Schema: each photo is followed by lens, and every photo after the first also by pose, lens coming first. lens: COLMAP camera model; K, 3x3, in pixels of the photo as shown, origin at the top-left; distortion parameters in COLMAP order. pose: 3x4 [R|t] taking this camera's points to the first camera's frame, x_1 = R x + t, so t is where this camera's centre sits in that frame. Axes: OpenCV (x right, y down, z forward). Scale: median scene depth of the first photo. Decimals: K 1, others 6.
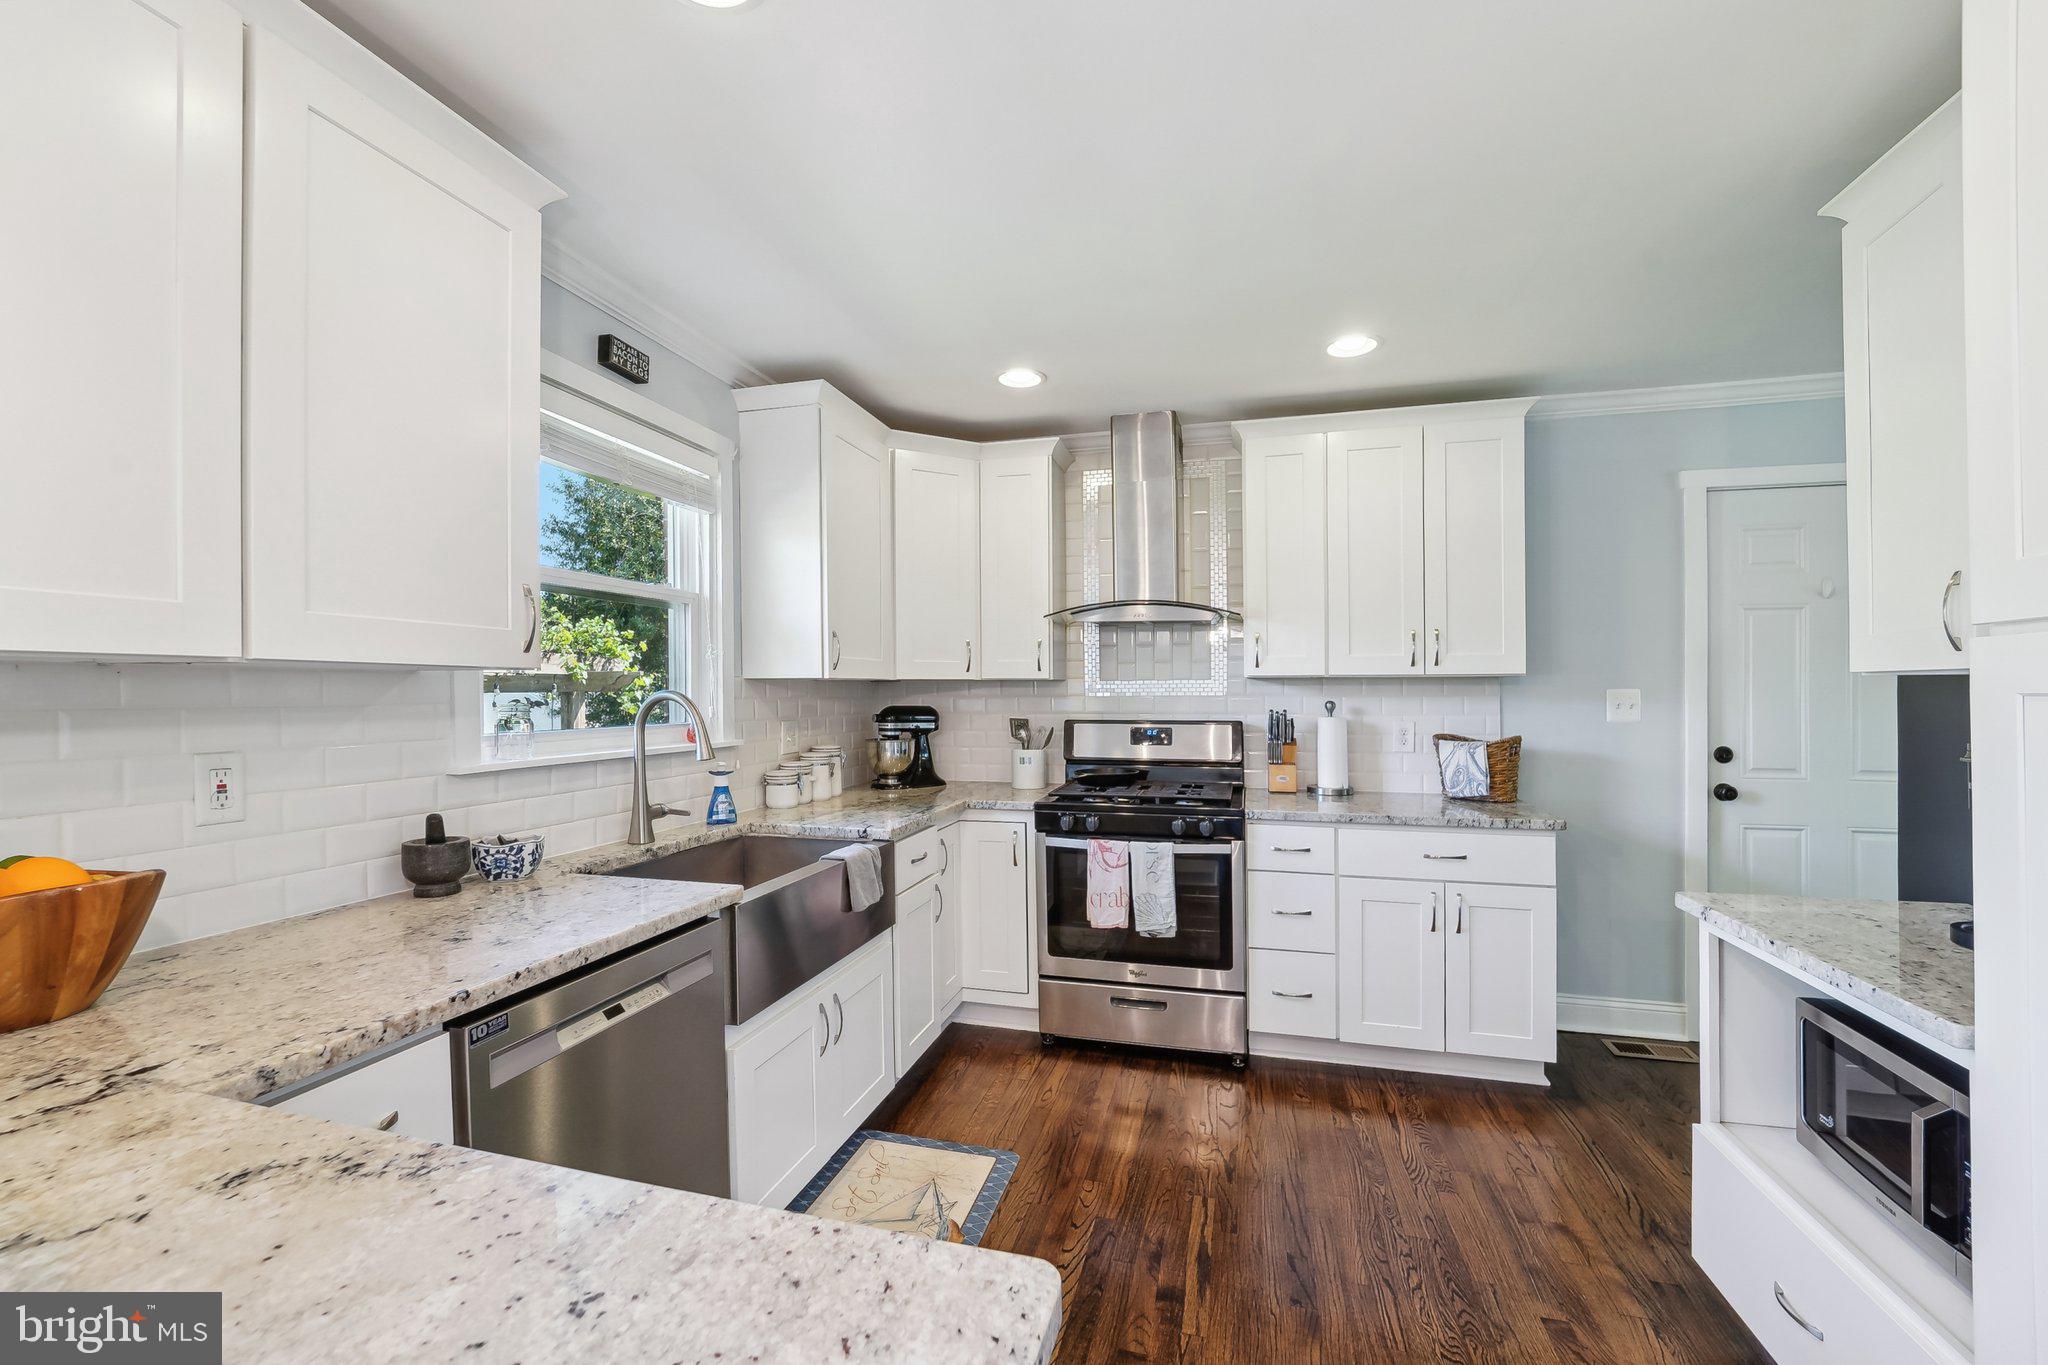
lens RADIAL K [[863.8, 0, 1021.7], [0, 863.8, 683.4], [0, 0, 1]] dist [-0.014562, -0.000385]
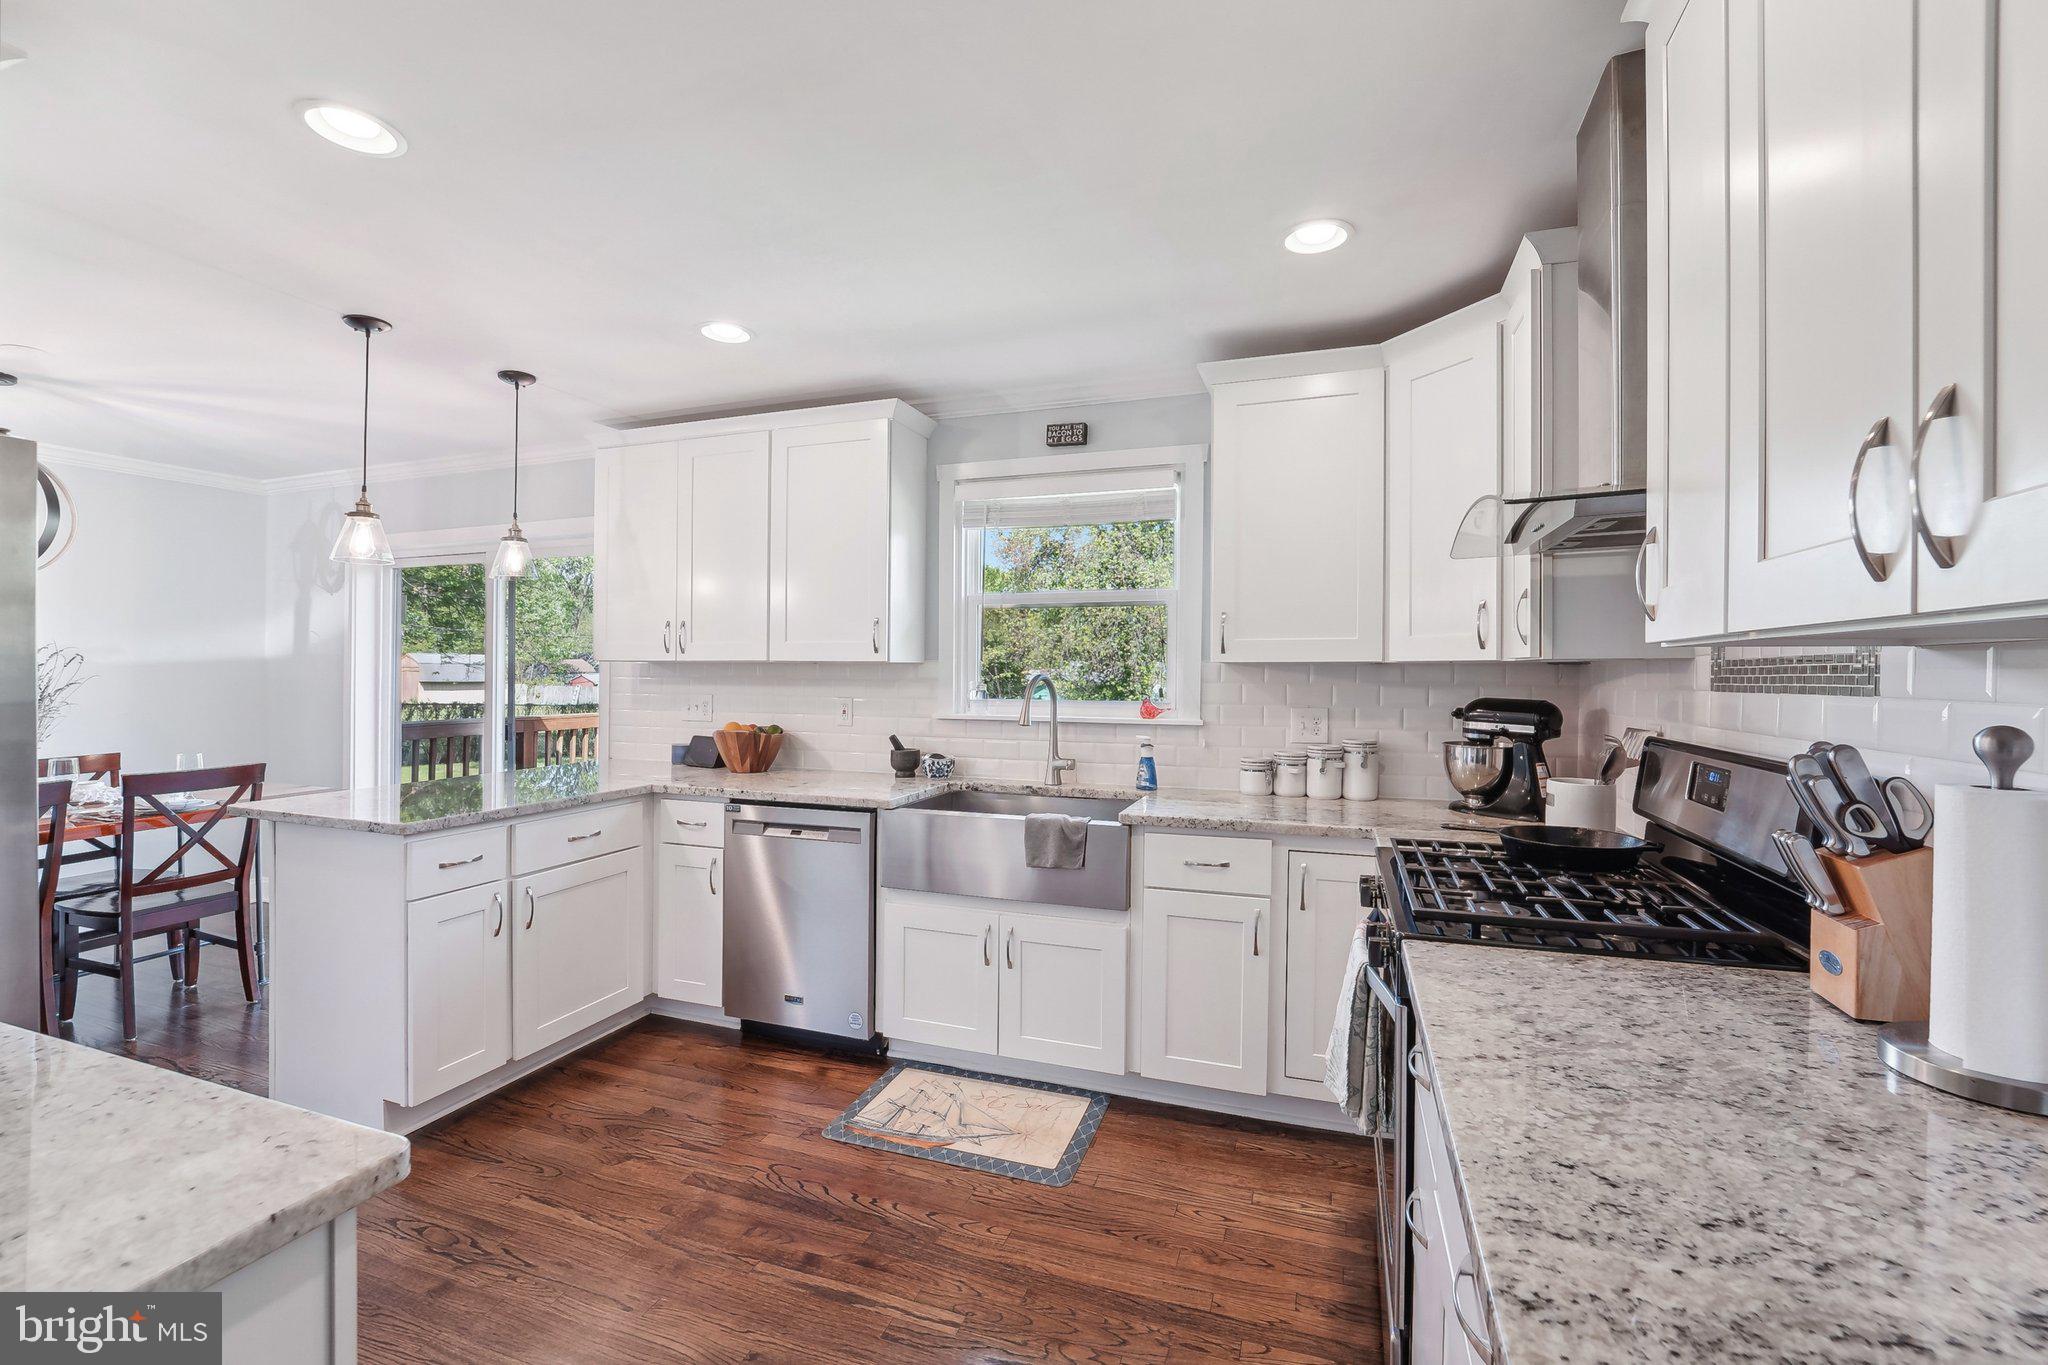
lens RADIAL K [[863.8, 0, 1023.8], [0, 863.8, 667.8], [0, 0, 1]] dist [-0.014562, -0.000385]
pose [[-0.096983, -0.003141, -0.995281, 0.761677], [0.004187, 0.999985, -0.003563, 0.002467], [0.995277, -0.004513, -0.096968, 0.880611]]
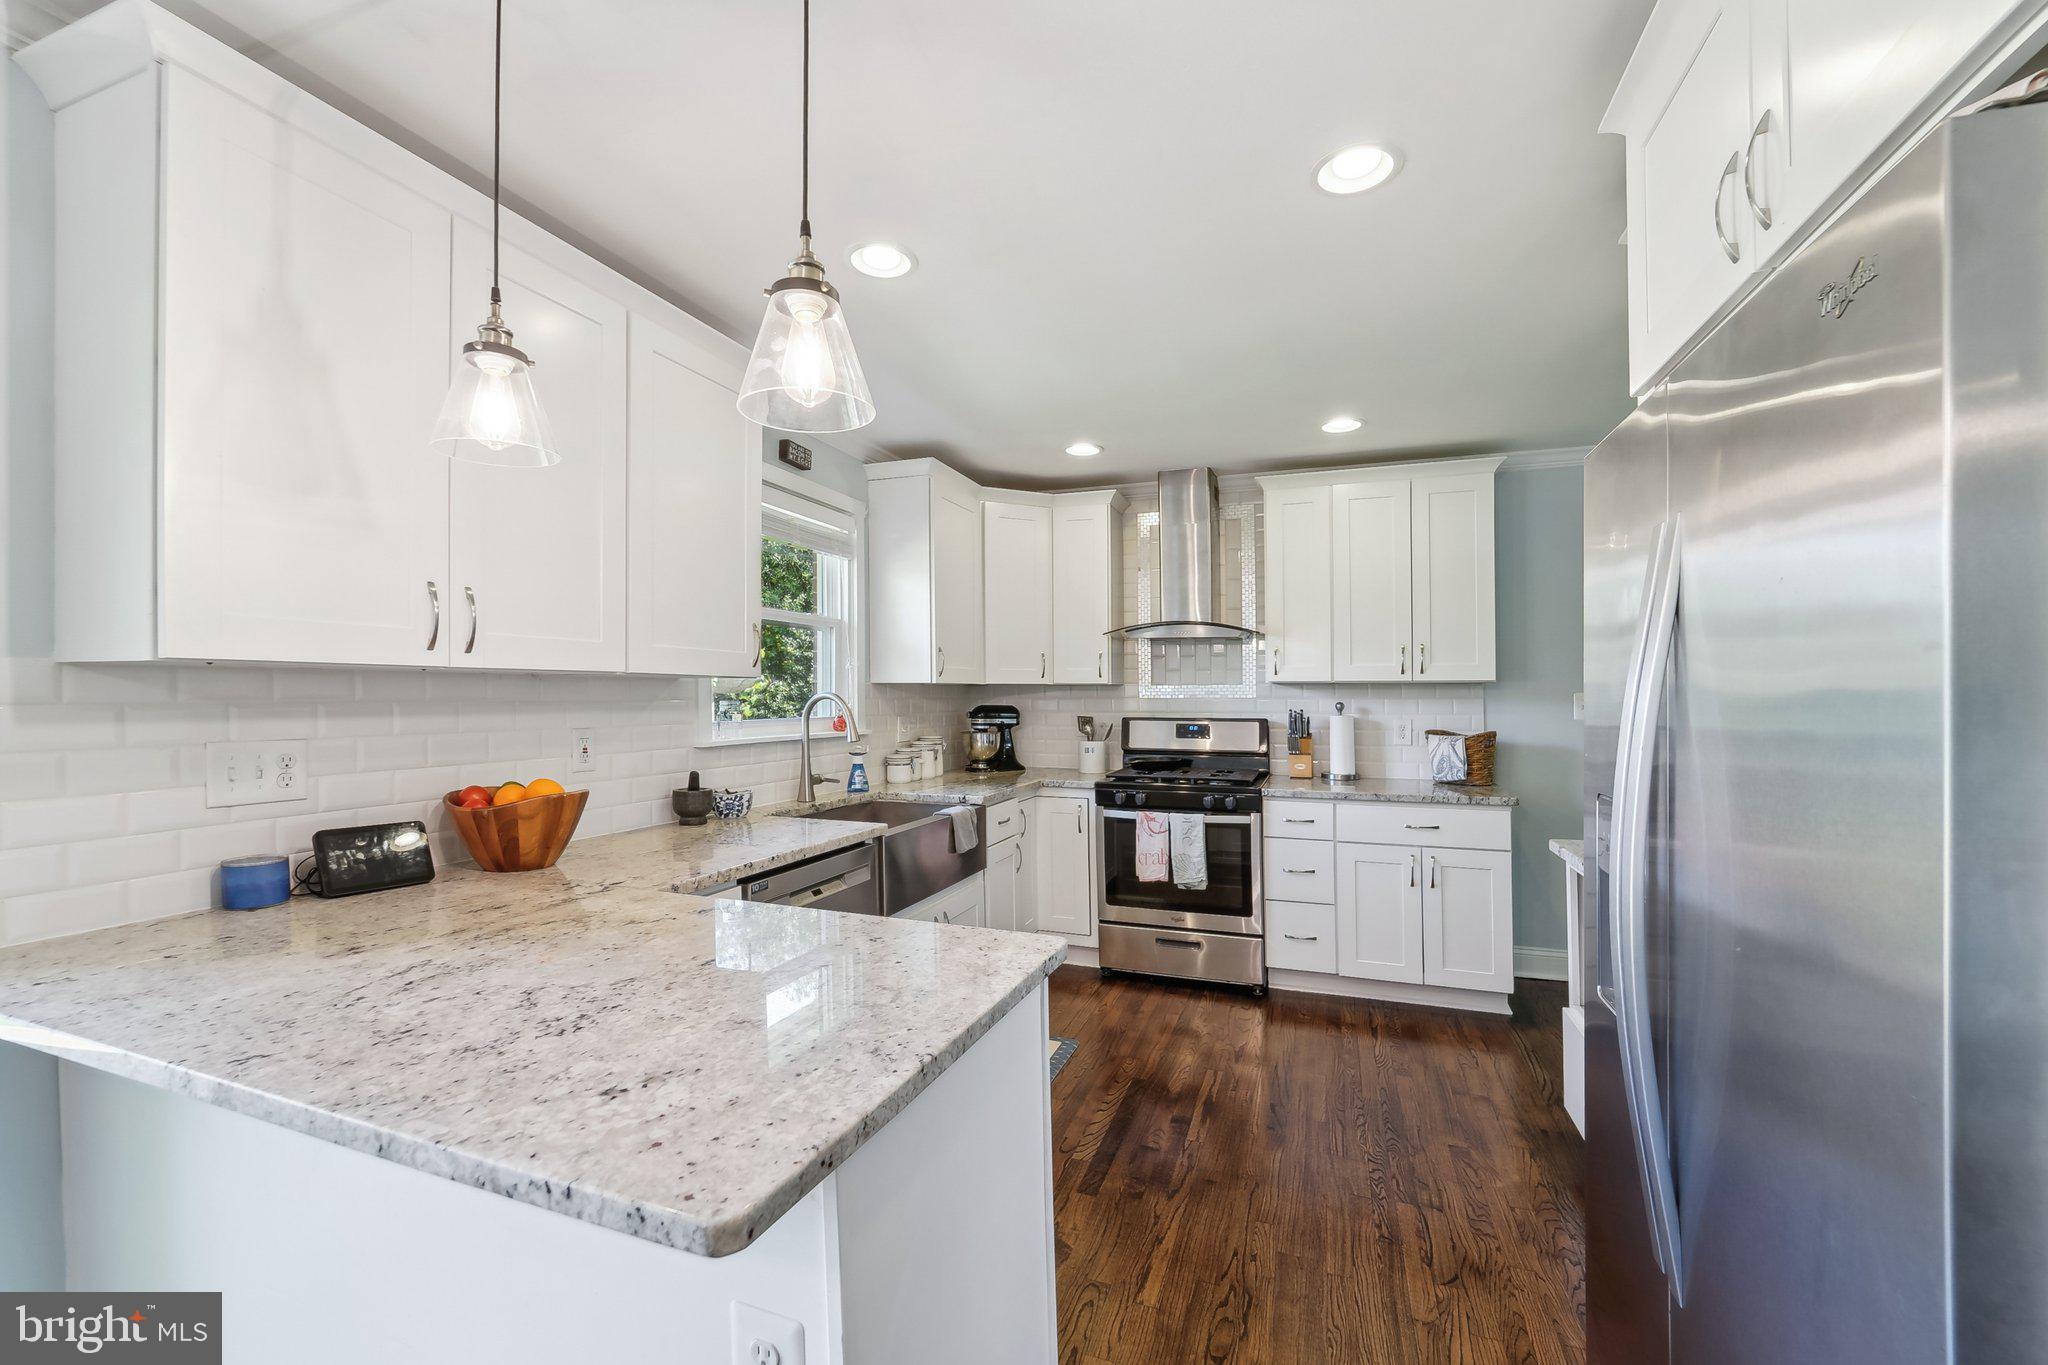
lens RADIAL K [[863.8, 0, 1018.3], [0, 863.8, 678.5], [0, 0, 1]] dist [-0.014562, -0.000385]
pose [[0.995255, 0.000904, -0.097302, 0.028220], [-0.001851, 0.999952, -0.009646, -0.000757], [0.097288, 0.009780, 0.995208, -0.288998]]
